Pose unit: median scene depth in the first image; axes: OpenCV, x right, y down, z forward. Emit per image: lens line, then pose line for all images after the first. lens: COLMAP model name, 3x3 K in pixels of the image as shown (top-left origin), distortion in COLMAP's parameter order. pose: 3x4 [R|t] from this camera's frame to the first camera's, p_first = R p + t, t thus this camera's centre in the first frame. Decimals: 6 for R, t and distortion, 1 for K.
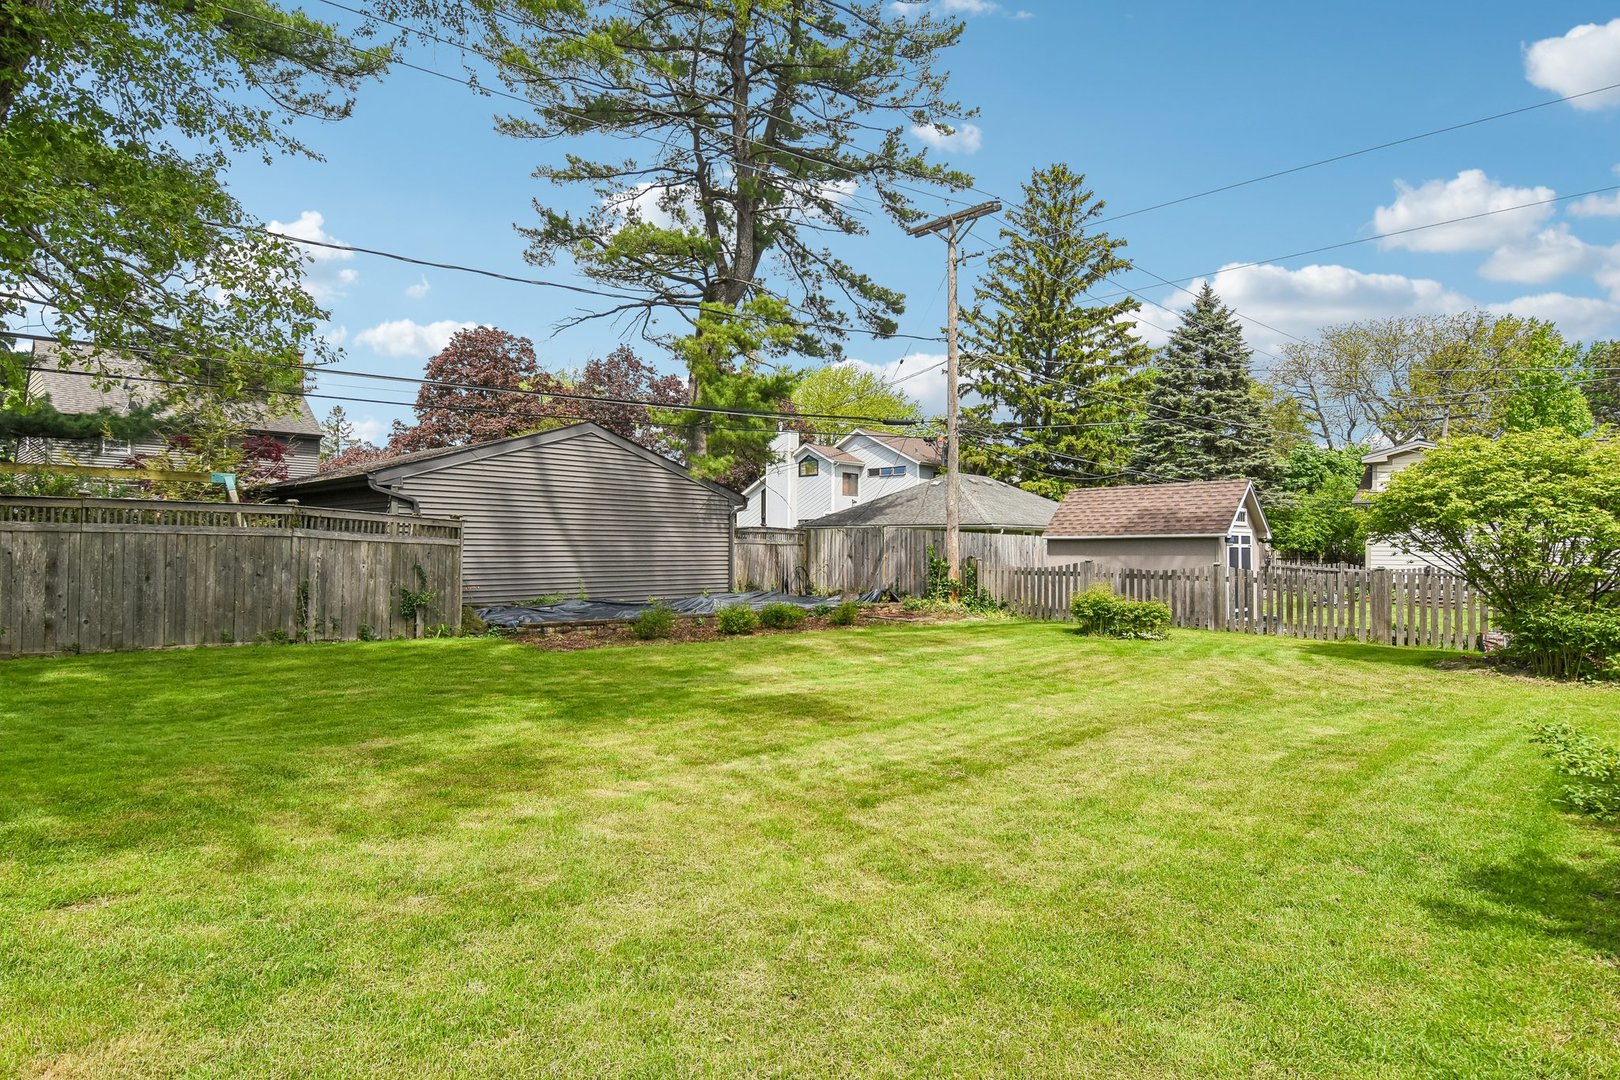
lens RADIAL K [[880.3, 0, 810.0], [0, 880.3, 540.0], [0, 0, 1]] dist [-0.002272, -0.000720]
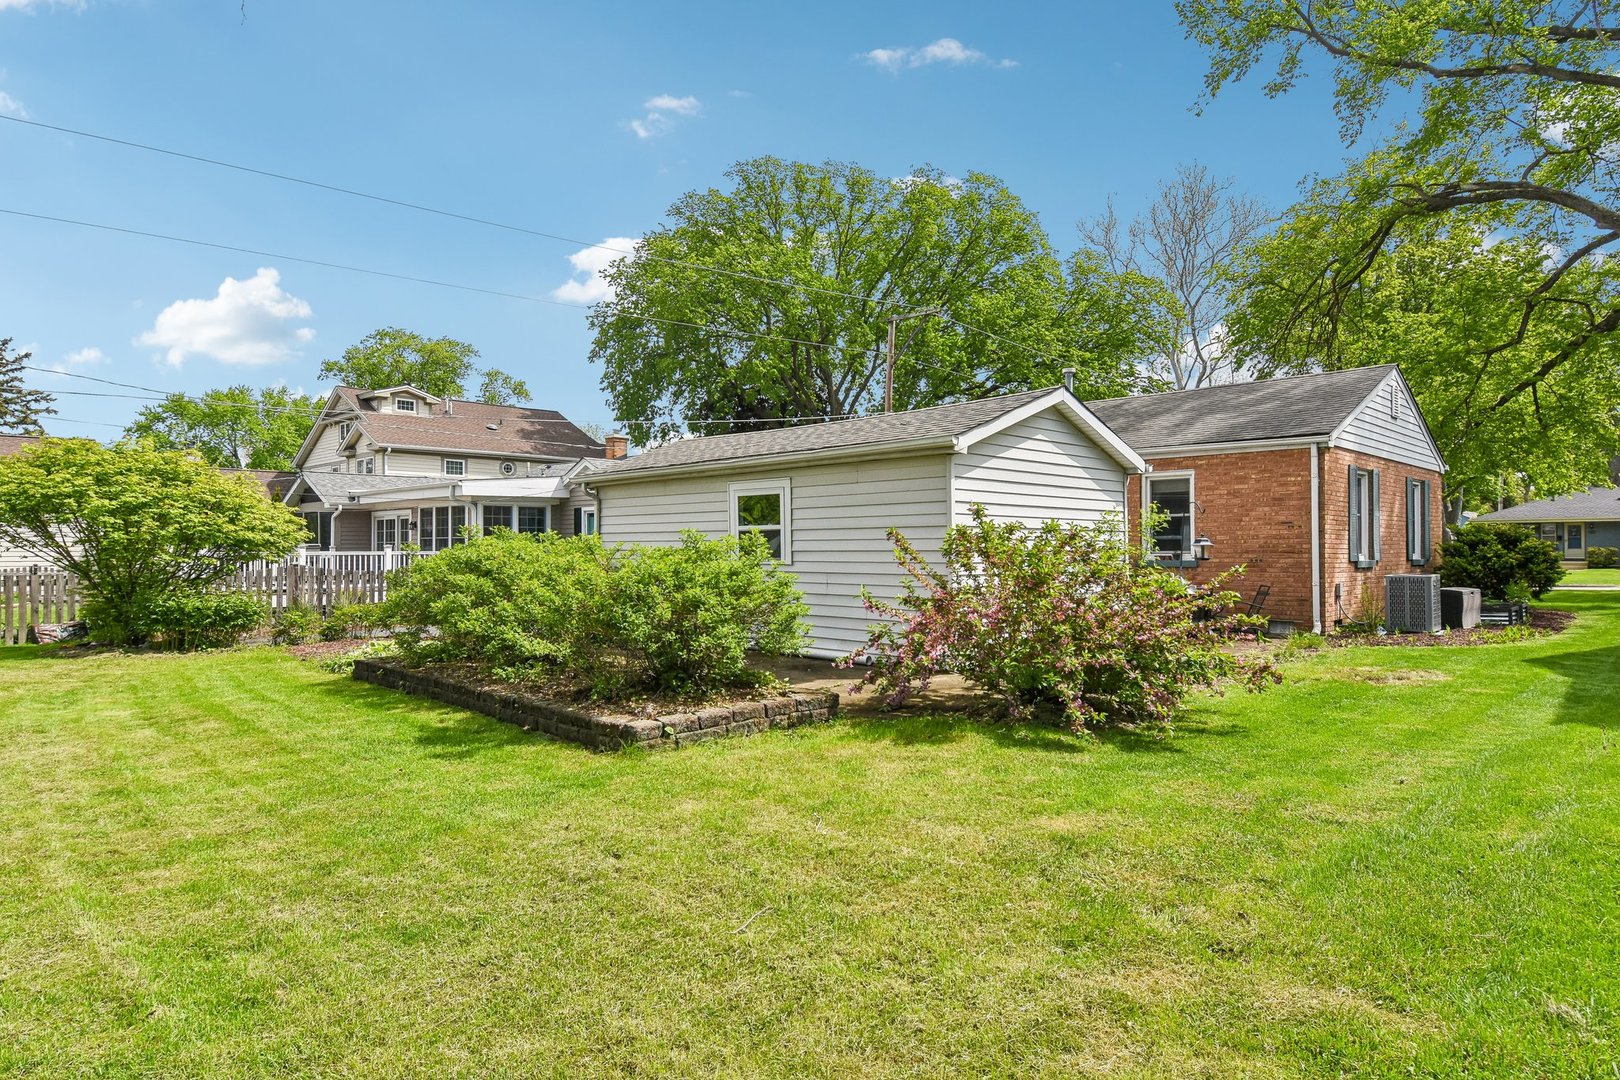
lens RADIAL K [[879.4, 0, 810.0], [0, 879.4, 540.0], [0, 0, 1]] dist [0.000734, 0.000201]
pose [[0.063032, 0.006257, 0.997992, -0.317921], [-0.014315, 0.999883, -0.005365, -0.001724], [-0.997909, -0.013948, 0.063114, 0.060092]]
